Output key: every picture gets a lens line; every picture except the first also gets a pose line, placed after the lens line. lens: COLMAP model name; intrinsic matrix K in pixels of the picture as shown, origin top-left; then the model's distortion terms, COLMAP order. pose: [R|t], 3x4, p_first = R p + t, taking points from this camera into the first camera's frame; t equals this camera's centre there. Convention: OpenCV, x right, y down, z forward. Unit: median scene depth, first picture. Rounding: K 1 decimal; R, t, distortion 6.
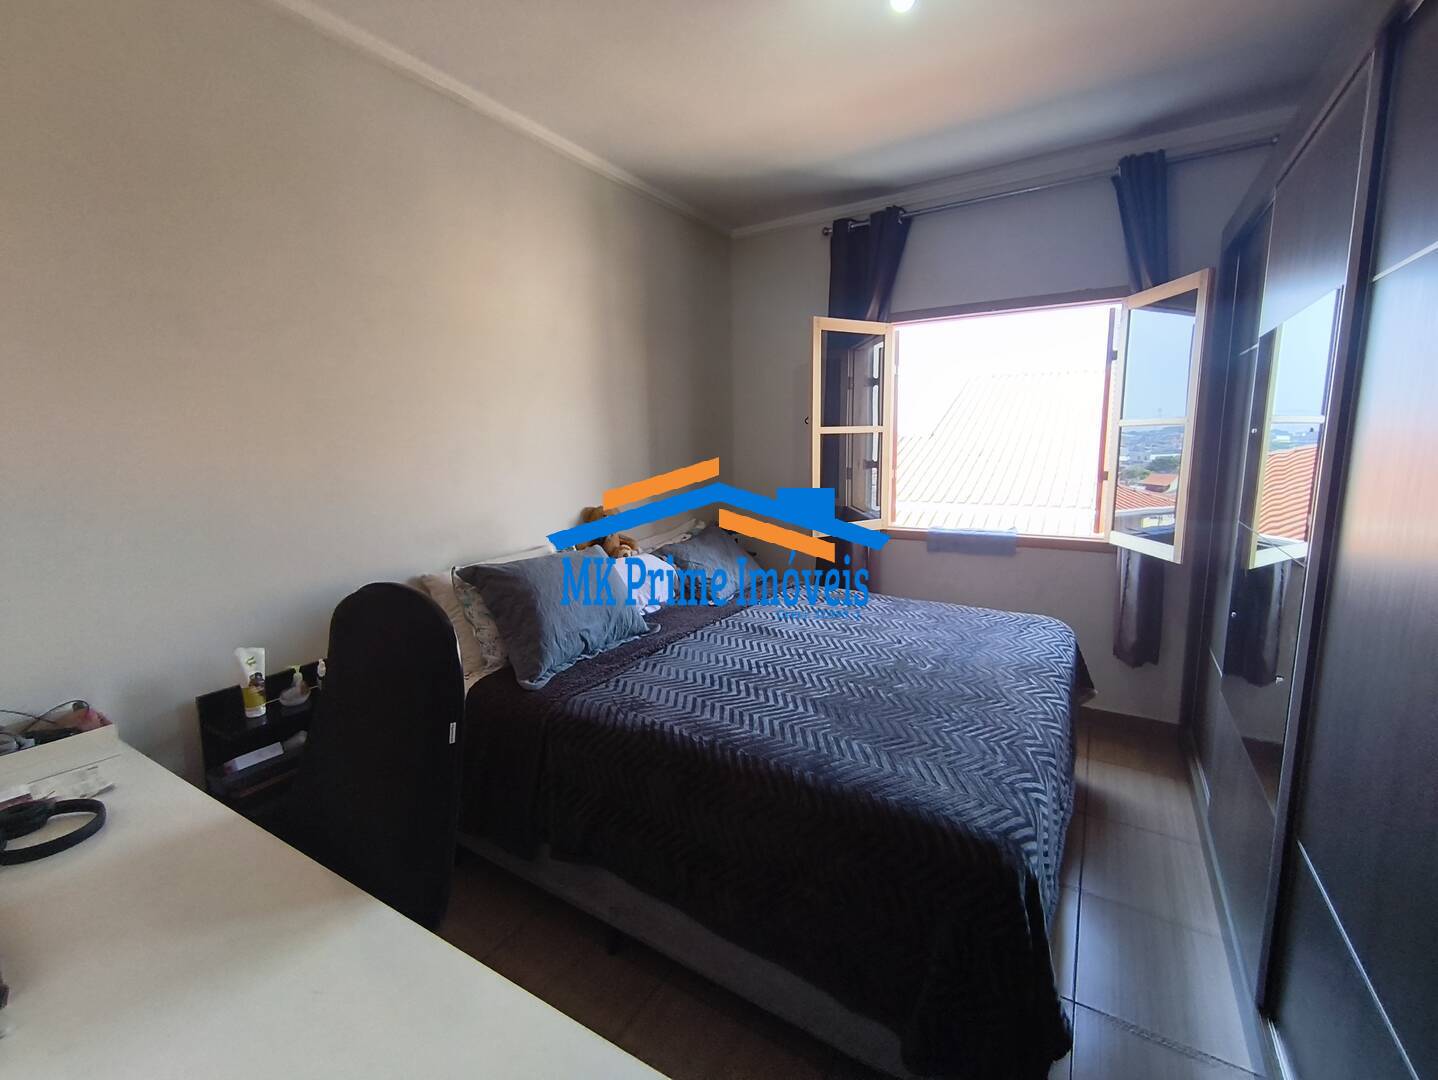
lens RADIAL K [[619.8, 0, 722.3], [0, 619.8, 522.1], [0, 0, 1]] dist [0.001498, -0.000179]
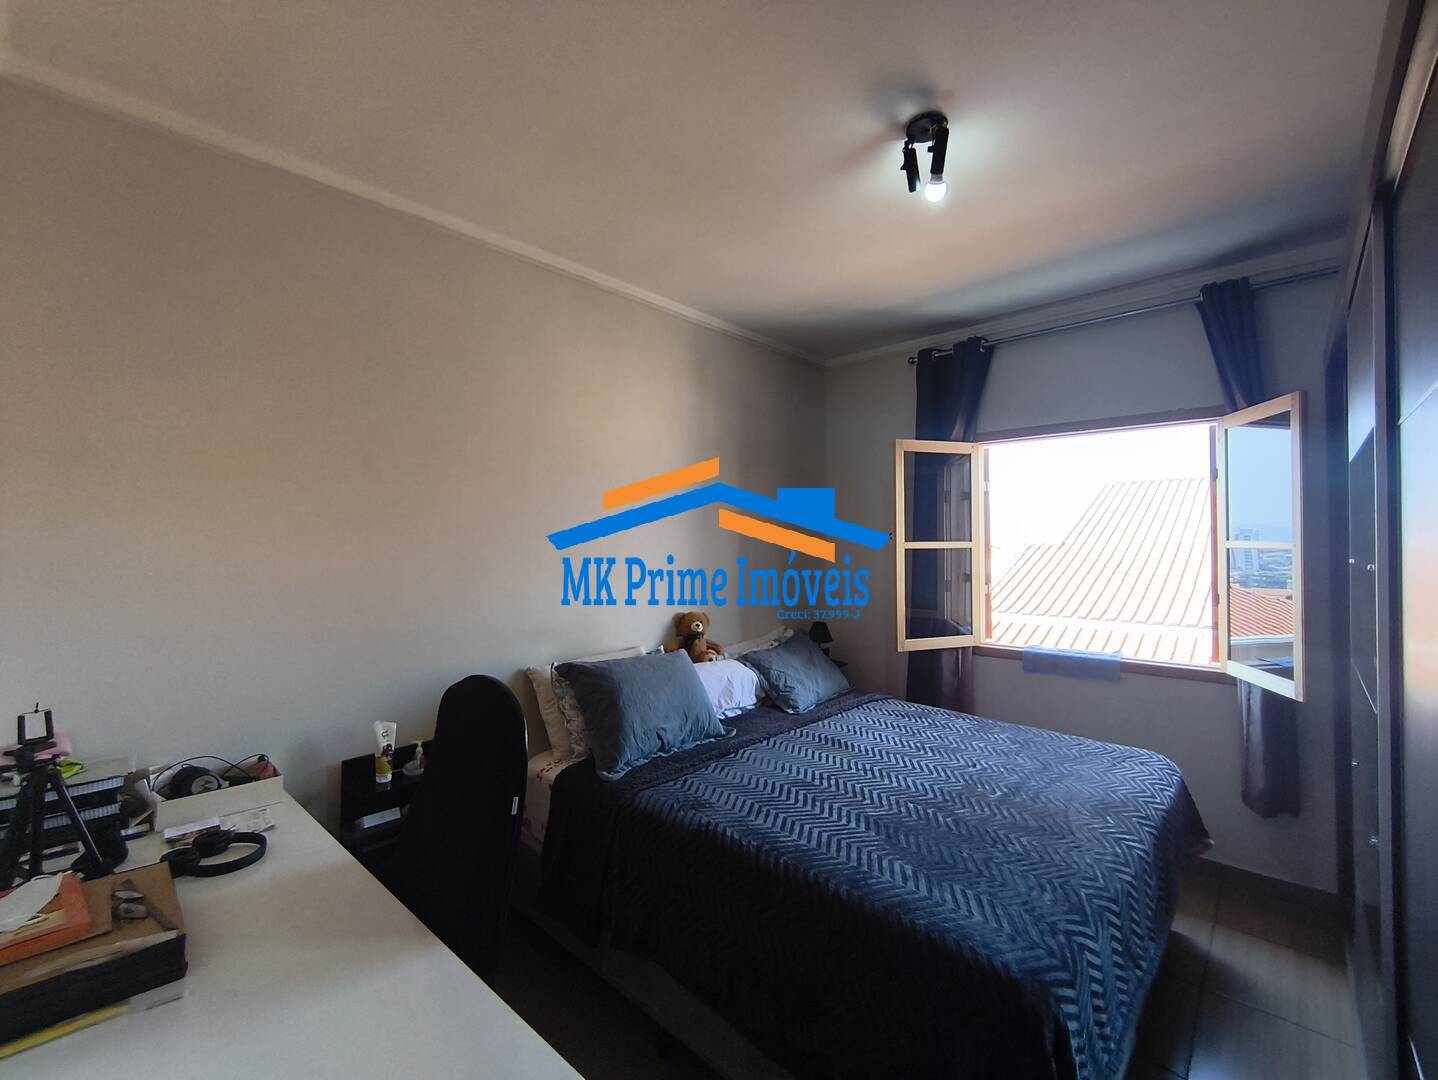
lens RADIAL K [[621.2, 0, 722.0], [0, 621.2, 528.6], [0, 0, 1]] dist [-0.000208, -0.000114]
pose [[0.980861, 0.011808, -0.194349, 0.093437], [-0.041352, 0.988022, -0.148669, -0.015061], [0.190266, 0.153861, 0.969601, -0.090304]]
